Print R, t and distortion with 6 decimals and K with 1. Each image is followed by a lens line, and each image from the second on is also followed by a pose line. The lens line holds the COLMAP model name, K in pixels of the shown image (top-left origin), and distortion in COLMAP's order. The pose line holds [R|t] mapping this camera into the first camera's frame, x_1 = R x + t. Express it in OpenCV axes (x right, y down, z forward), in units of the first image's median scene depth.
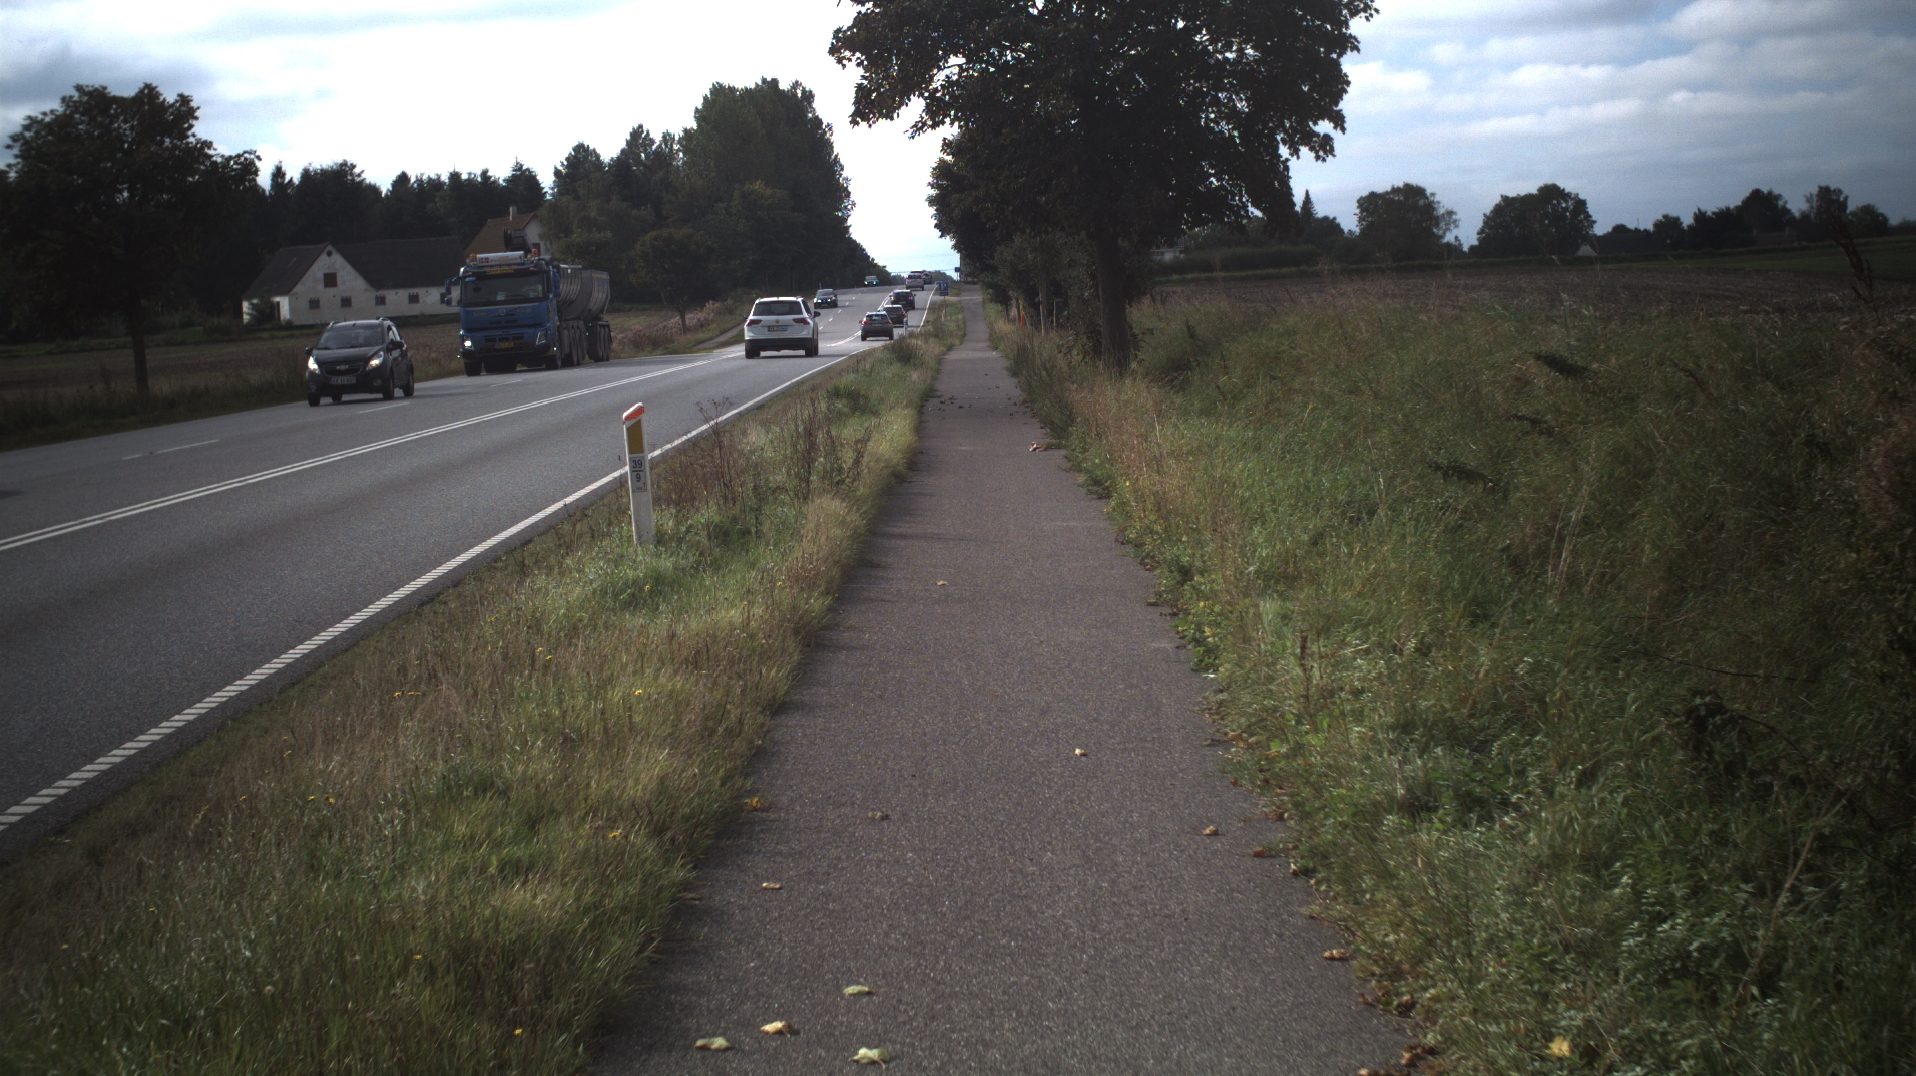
lens RADIAL K [[3089.0, 0, 958.0], [0, 3089.0, 538.0], [0, 0, 1]] dist [-0.195695, 0.055706]
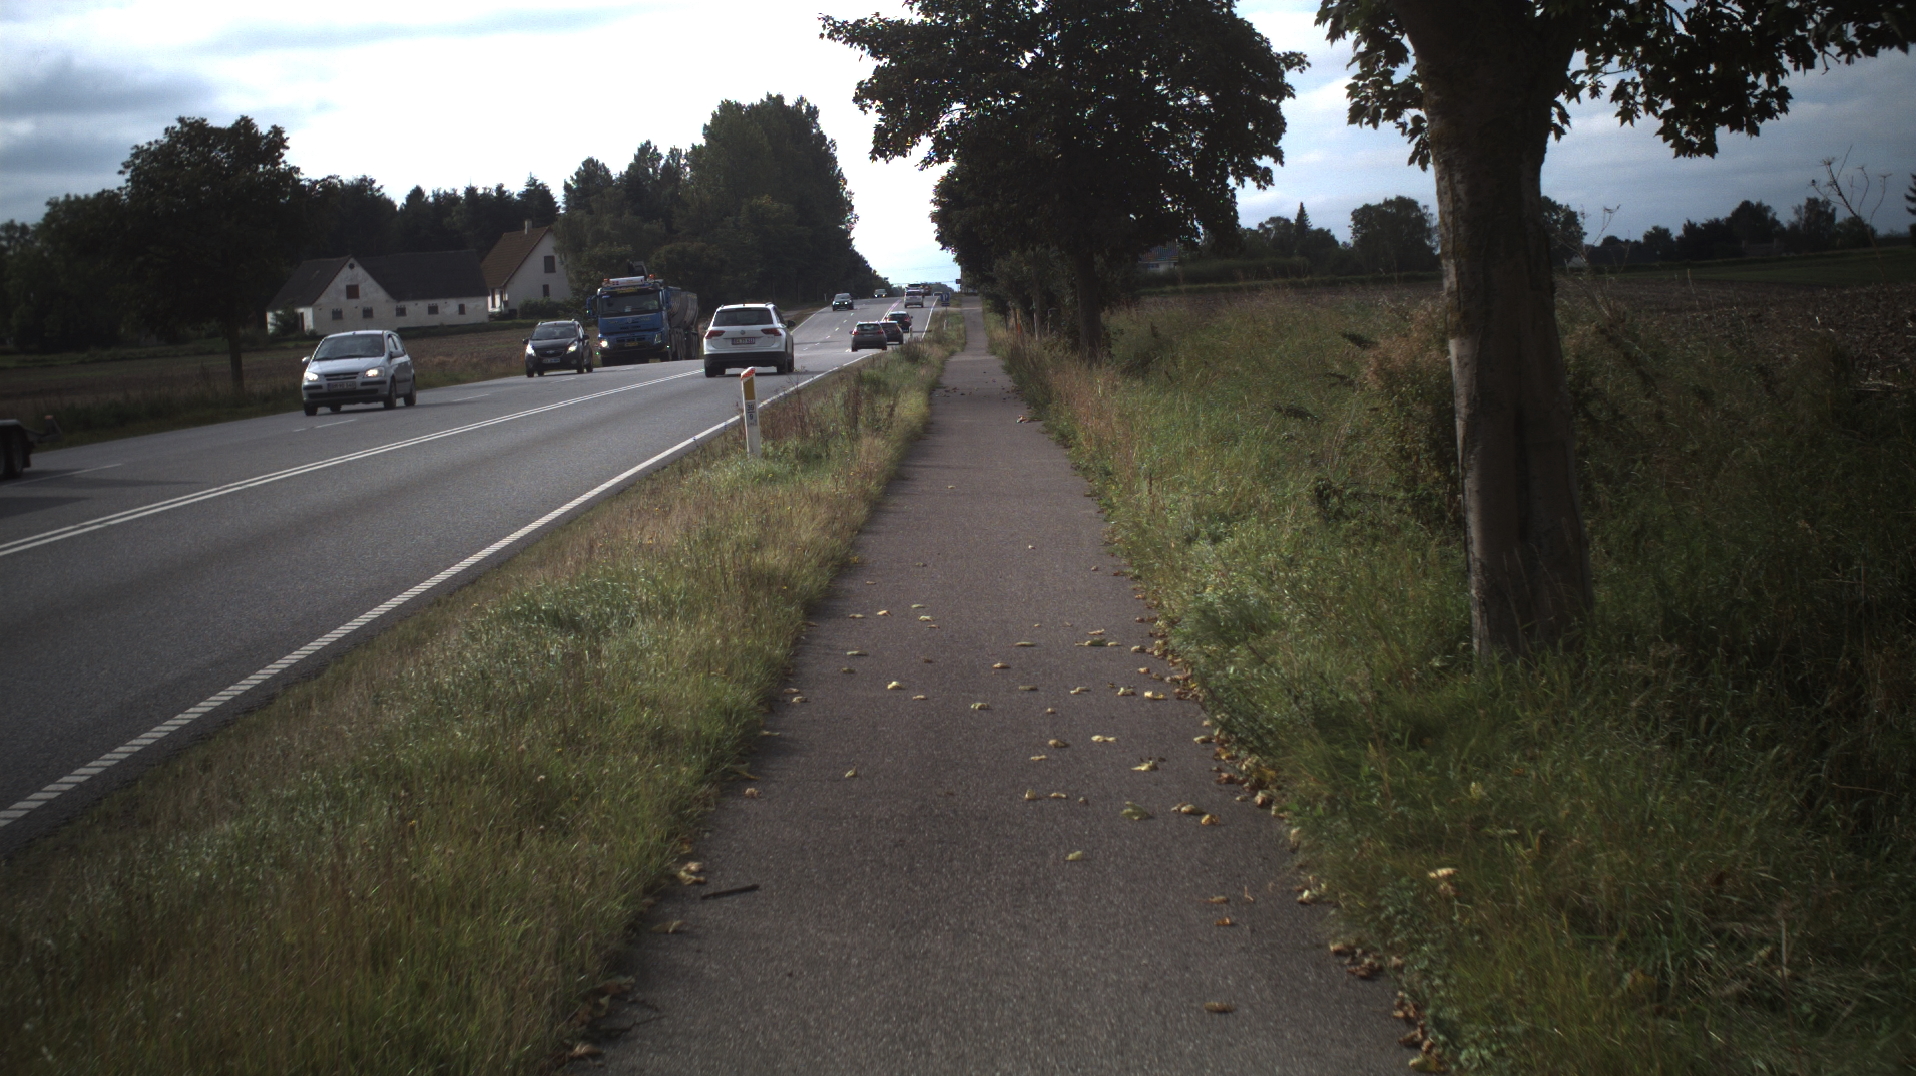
lens RADIAL K [[3264.4, 0, 958.0], [0, 3264.4, 538.0], [0, 0, 1]] dist [-0.220160, 0.103327]
pose [[1.000000, -0.000979, -0.000102, -0.000263], [0.000978, 0.999964, -0.008376, 0.008062], [0.000110, 0.008376, 0.999965, -0.090321]]
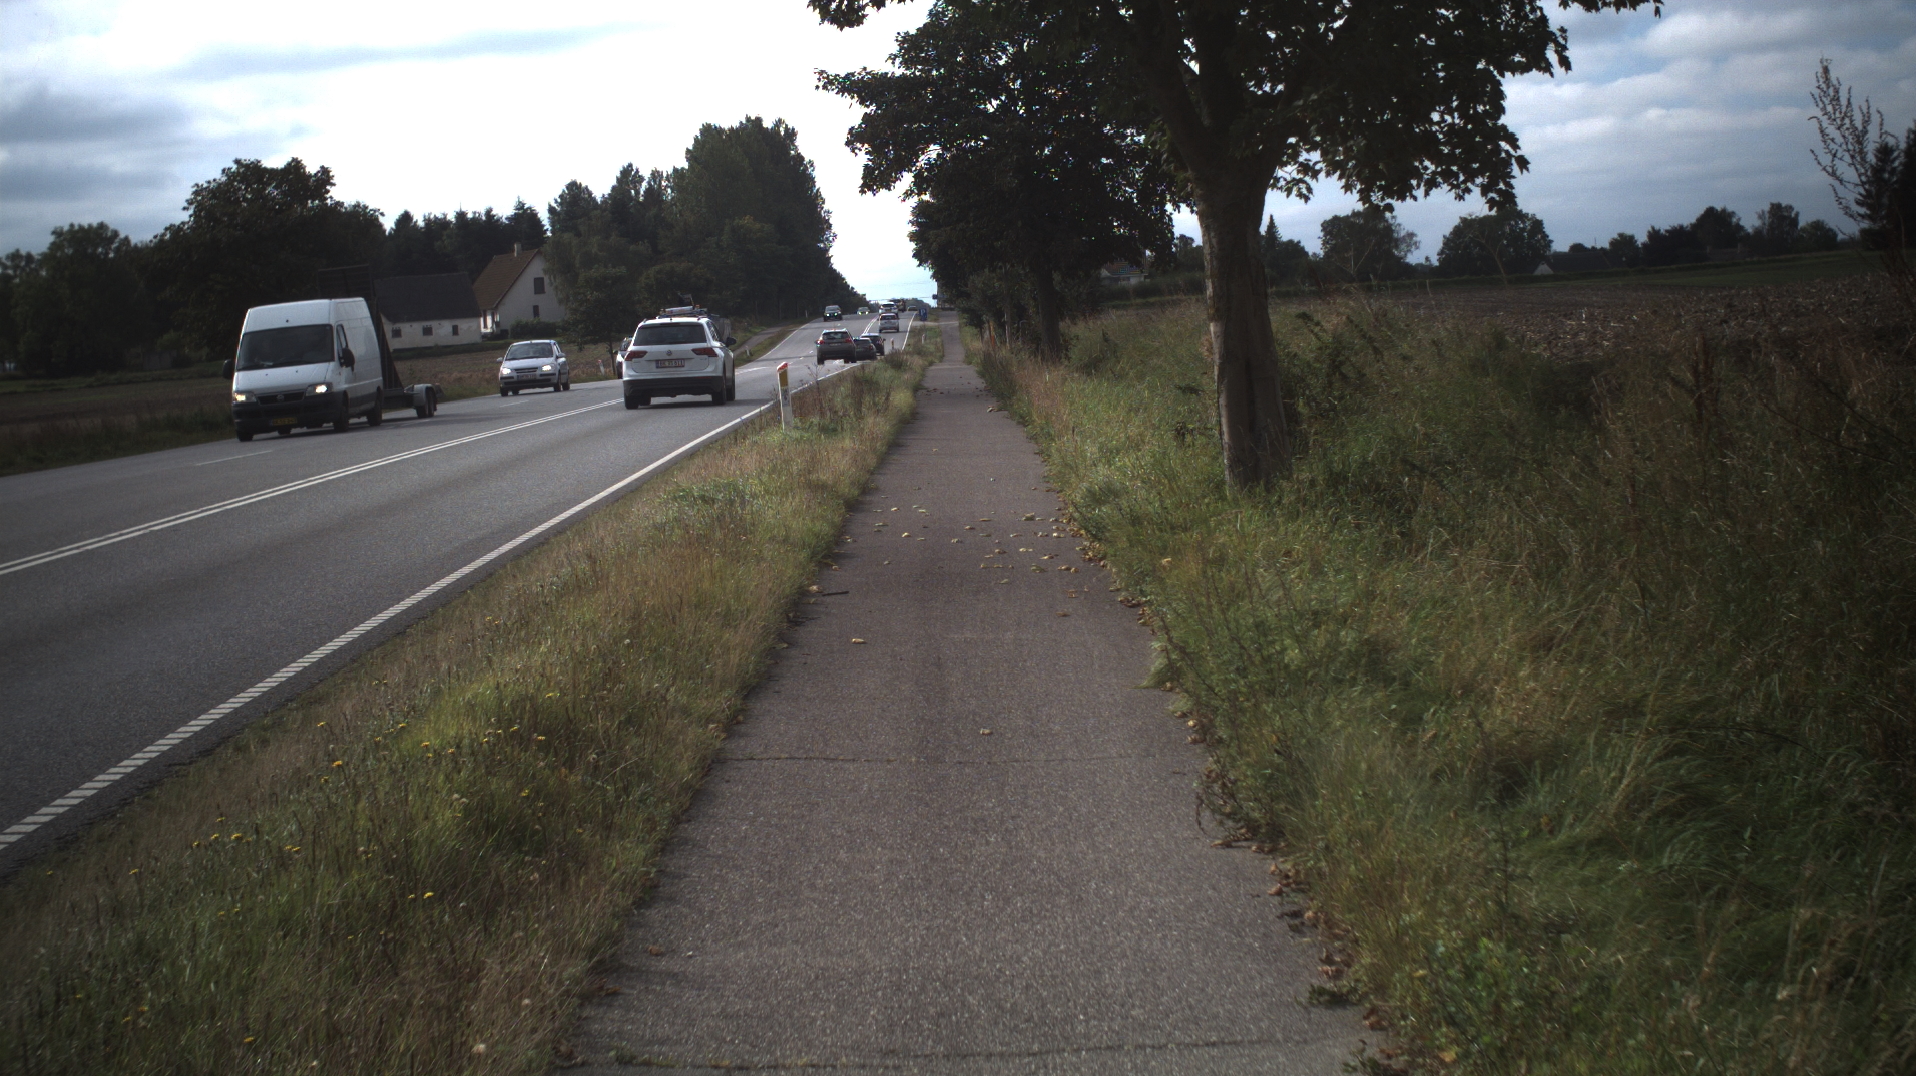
lens RADIAL K [[3459.7, 0, 958.0], [0, 3459.7, 538.0], [0, 0, 1]] dist [-0.231011, -0.012970]
pose [[0.999873, -0.014767, 0.005994, -0.000711], [0.014869, 0.999740, -0.017270, 0.016988], [-0.005737, 0.017357, 0.999833, -0.191581]]
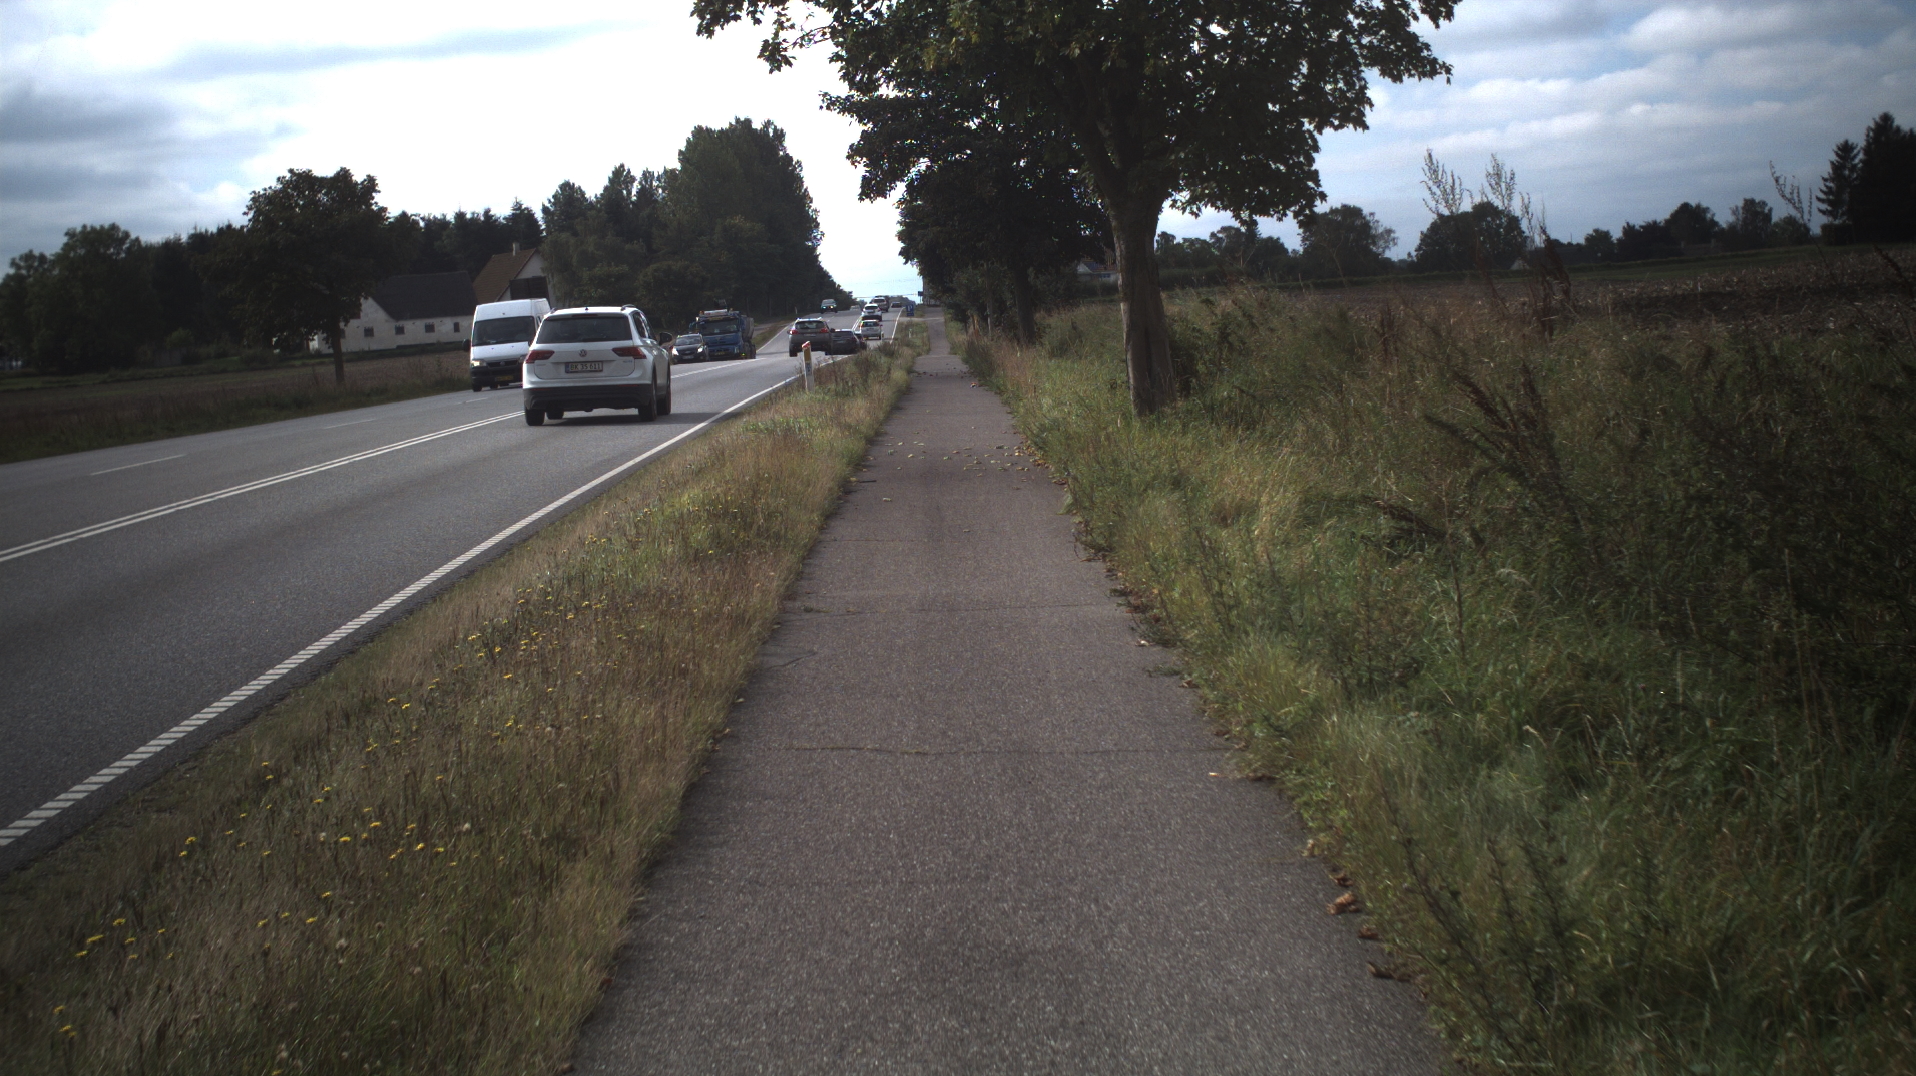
lens RADIAL K [[3683.8, 0, 982.6], [0, 3683.8, 536.6], [0, 0, 1]] dist [-0.270328, 0.079982]
pose [[0.999690, -0.018300, 0.016875, -0.002054], [0.018660, 0.999597, -0.021407, 0.027871], [-0.016477, 0.021715, 0.999628, -0.306473]]
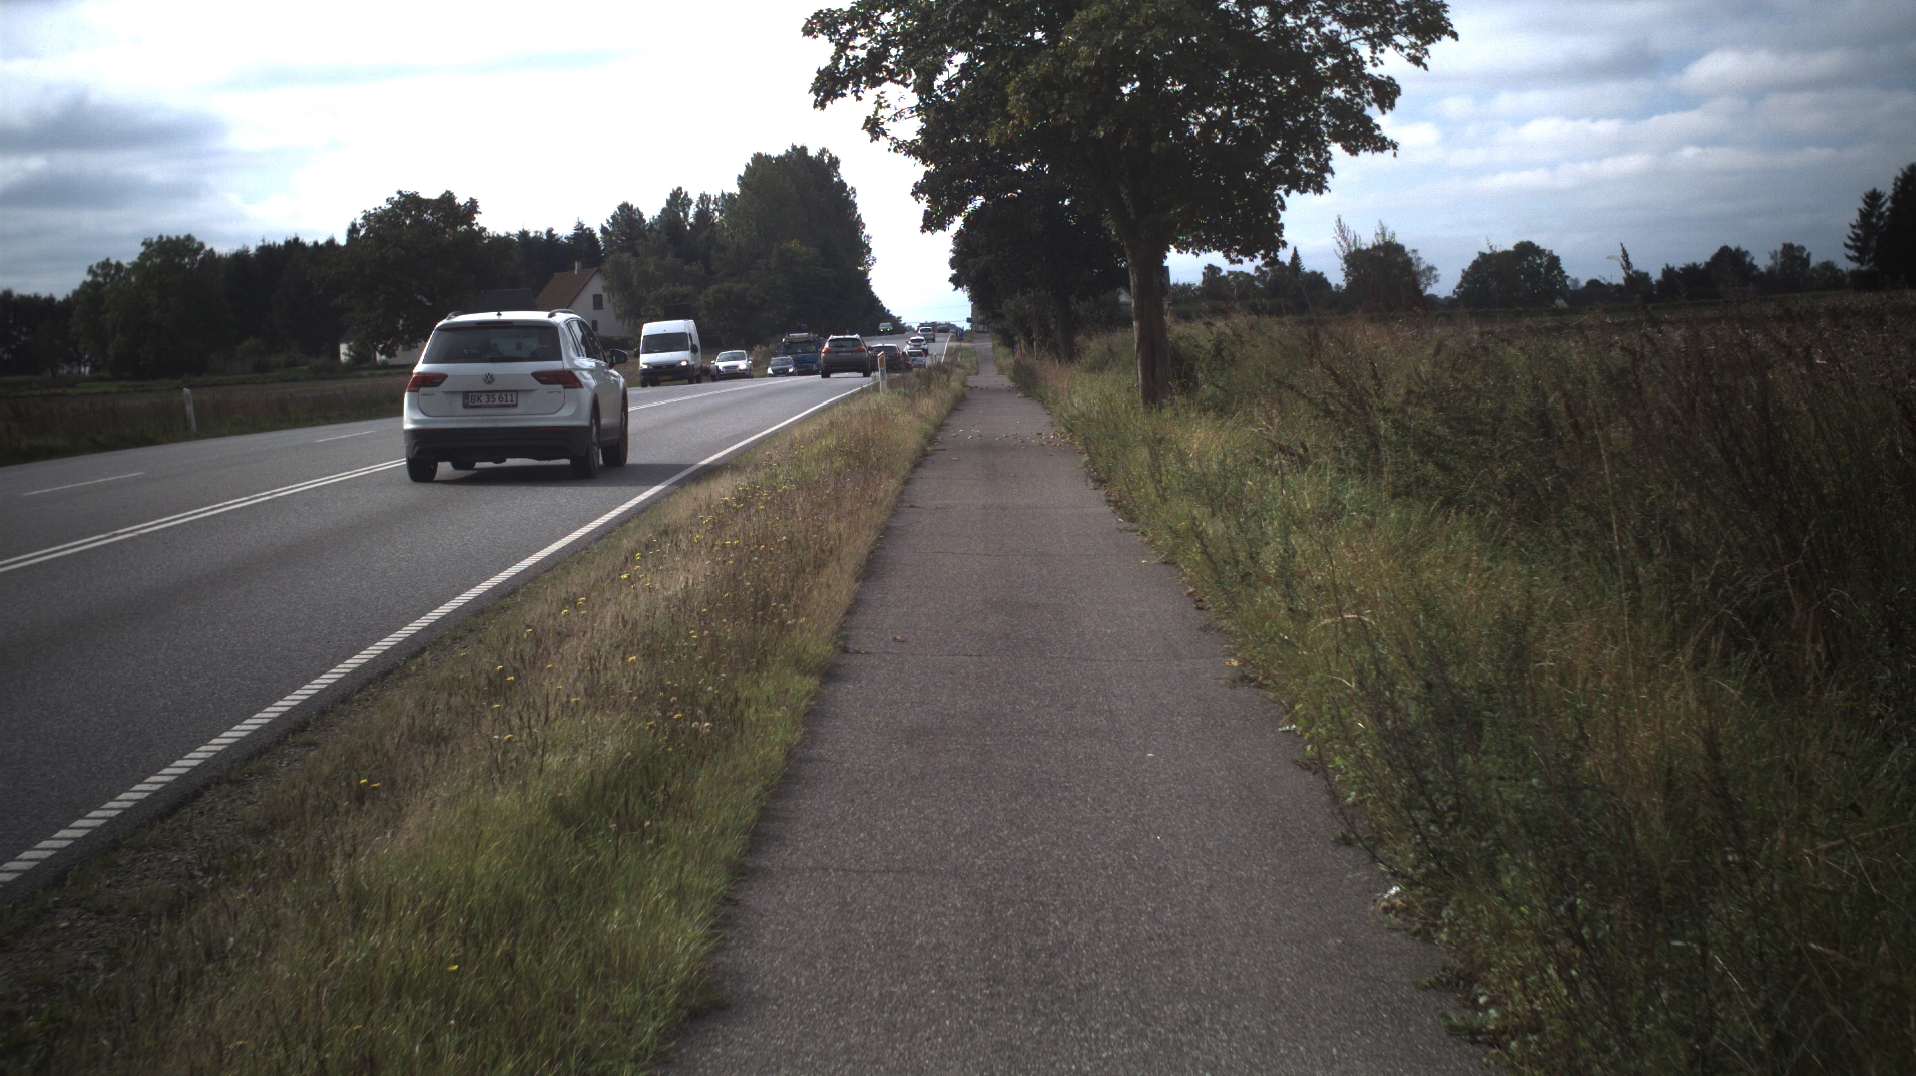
lens RADIAL K [[3932.4, 0, 958.0], [0, 3932.4, 538.0], [0, 0, 1]] dist [-0.308059, 0.130347]
pose [[0.999994, 0.003494, -0.000158, -0.004149], [-0.003497, 0.999448, -0.033044, 0.040603], [0.000042, 0.033044, 0.999454, -0.435345]]
